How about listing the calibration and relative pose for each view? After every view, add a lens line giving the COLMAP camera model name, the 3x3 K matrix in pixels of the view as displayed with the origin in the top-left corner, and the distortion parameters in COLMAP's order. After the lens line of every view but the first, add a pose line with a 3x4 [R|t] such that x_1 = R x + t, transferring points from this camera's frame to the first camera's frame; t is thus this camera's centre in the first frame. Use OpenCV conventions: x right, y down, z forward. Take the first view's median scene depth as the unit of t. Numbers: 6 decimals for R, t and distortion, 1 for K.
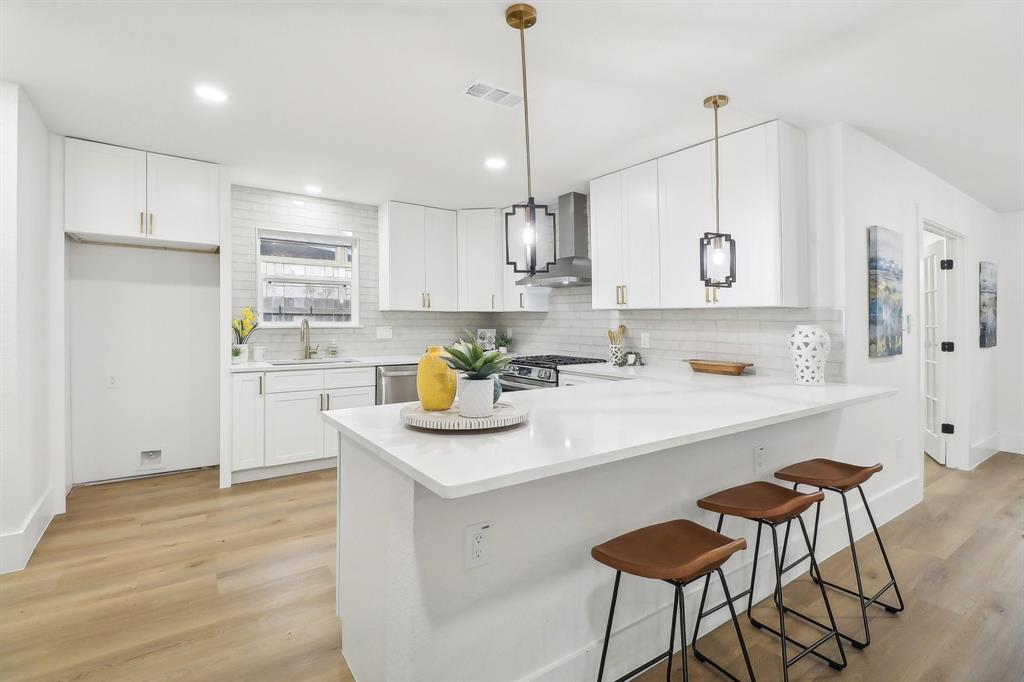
lens RADIAL K [[487.2, 0, 497.0], [0, 487.2, 322.3], [0, 0, 1]] dist [-0.000185, -0.000216]
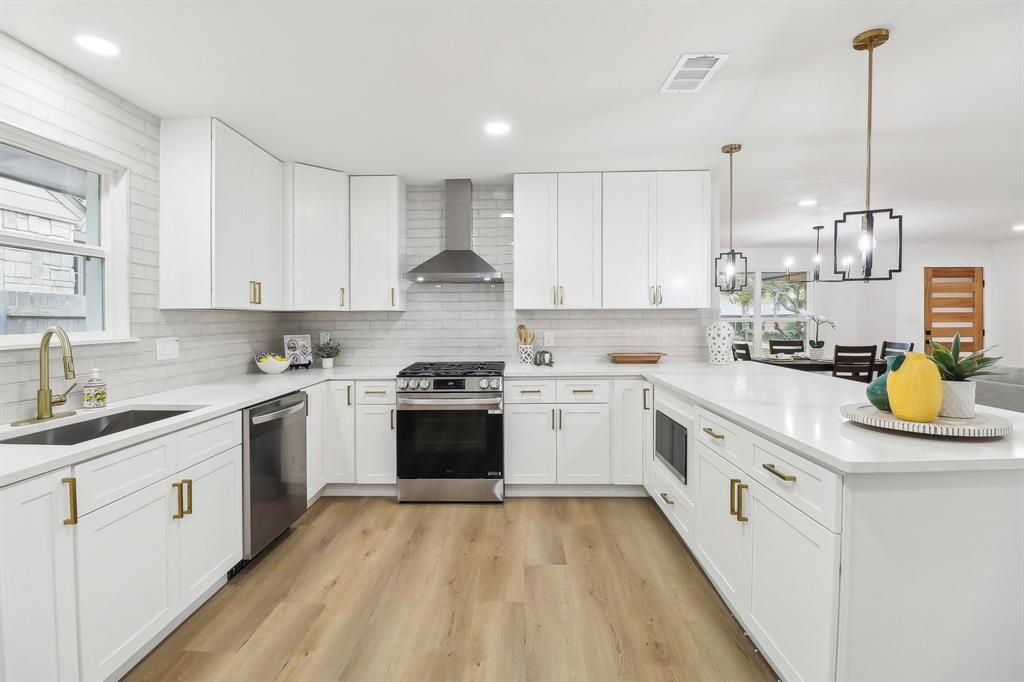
lens RADIAL K [[466.8, 0, 496.9], [0, 466.8, 316.5], [0, 0, 1]] dist [-0.002537, -0.000413]
pose [[0.582308, -0.009131, 0.812917, -0.471245], [0.014581, 0.999893, 0.000787, -0.011267], [-0.812837, 0.011395, 0.582380, 0.411424]]
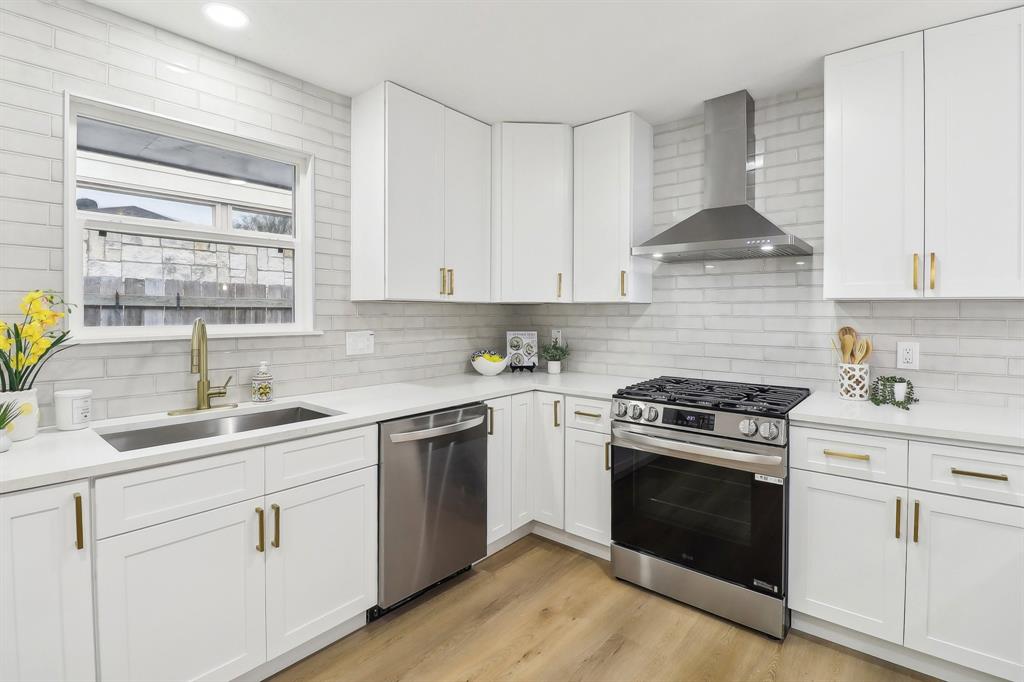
lens RADIAL K [[480.9, 0, 506.8], [0, 480.9, 316.2], [0, 0, 1]] dist [-0.011461, -0.001751]
pose [[0.960665, -0.006323, 0.277639, -0.237090], [0.004818, 0.999970, 0.006102, -0.010581], [-0.277670, -0.004524, 0.960666, 0.491197]]
